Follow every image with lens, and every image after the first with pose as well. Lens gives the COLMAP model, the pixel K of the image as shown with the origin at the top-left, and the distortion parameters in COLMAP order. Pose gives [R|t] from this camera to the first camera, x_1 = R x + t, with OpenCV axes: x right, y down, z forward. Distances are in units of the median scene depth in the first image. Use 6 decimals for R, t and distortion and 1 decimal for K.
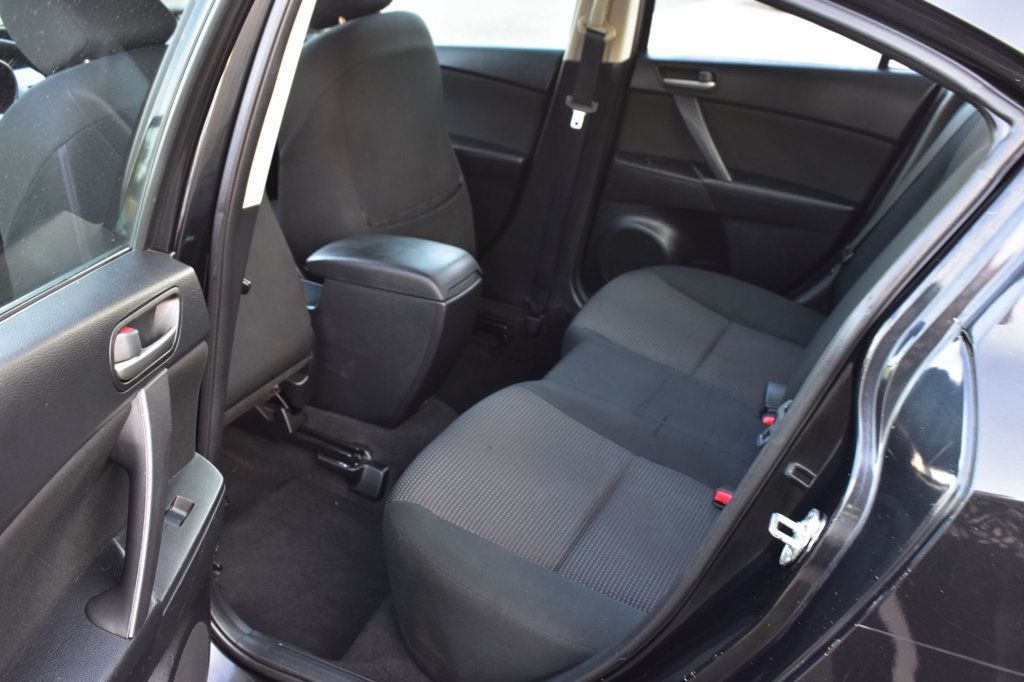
lens RADIAL K [[1019.5, 0, 512.4], [0, 1019.5, 341.1], [0, 0, 1]] dist [-0.070251, -0.008089]
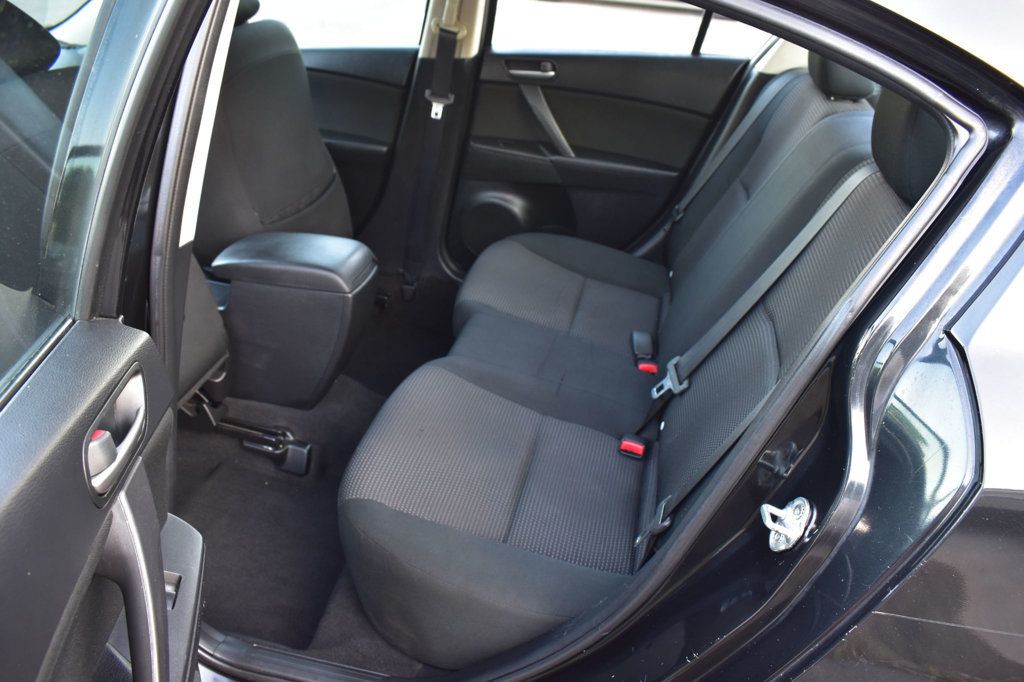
lens RADIAL K [[798.5, 0, 511.8], [0, 798.5, 341.0], [0, 0, 1]] dist [-0.097146, 0.015645]
pose [[0.972564, -0.112058, 0.203868, -0.071717], [0.093210, 0.990627, 0.099848, -0.052095], [-0.213146, -0.078106, 0.973893, 0.125952]]
